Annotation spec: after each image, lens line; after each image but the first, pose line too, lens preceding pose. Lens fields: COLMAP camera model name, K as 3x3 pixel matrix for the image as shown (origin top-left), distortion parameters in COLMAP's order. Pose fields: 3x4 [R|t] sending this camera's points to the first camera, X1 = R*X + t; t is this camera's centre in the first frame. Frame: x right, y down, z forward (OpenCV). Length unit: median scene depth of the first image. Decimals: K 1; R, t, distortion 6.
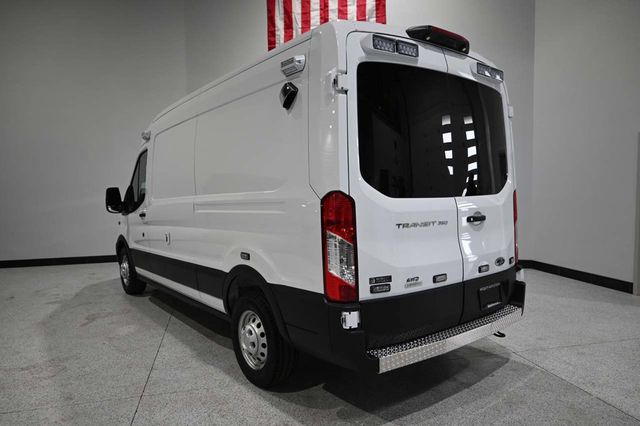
lens RADIAL K [[439.6, 0, 320.2], [0, 439.6, 207.3], [0, 0, 1]] dist [0.005536, 0.001266]
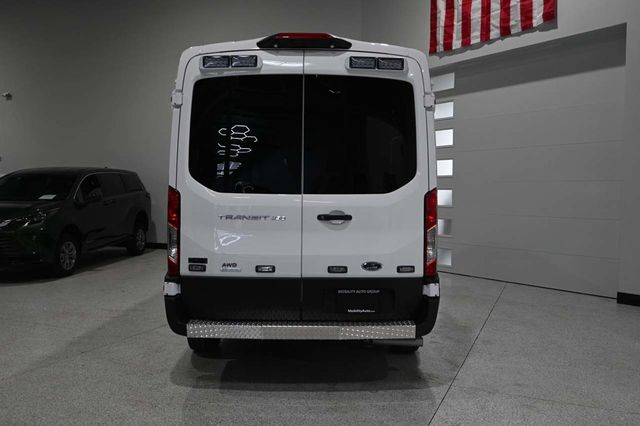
lens RADIAL K [[535.6, 0, 320.2], [0, 535.6, 203.3], [0, 0, 1]] dist [-0.004288, 0.000661]
pose [[0.791208, 0.030982, -0.610761, 1.145928], [-0.046072, 0.998897, -0.009013, 0.006773], [0.609809, 0.035270, 0.791763, 0.043495]]
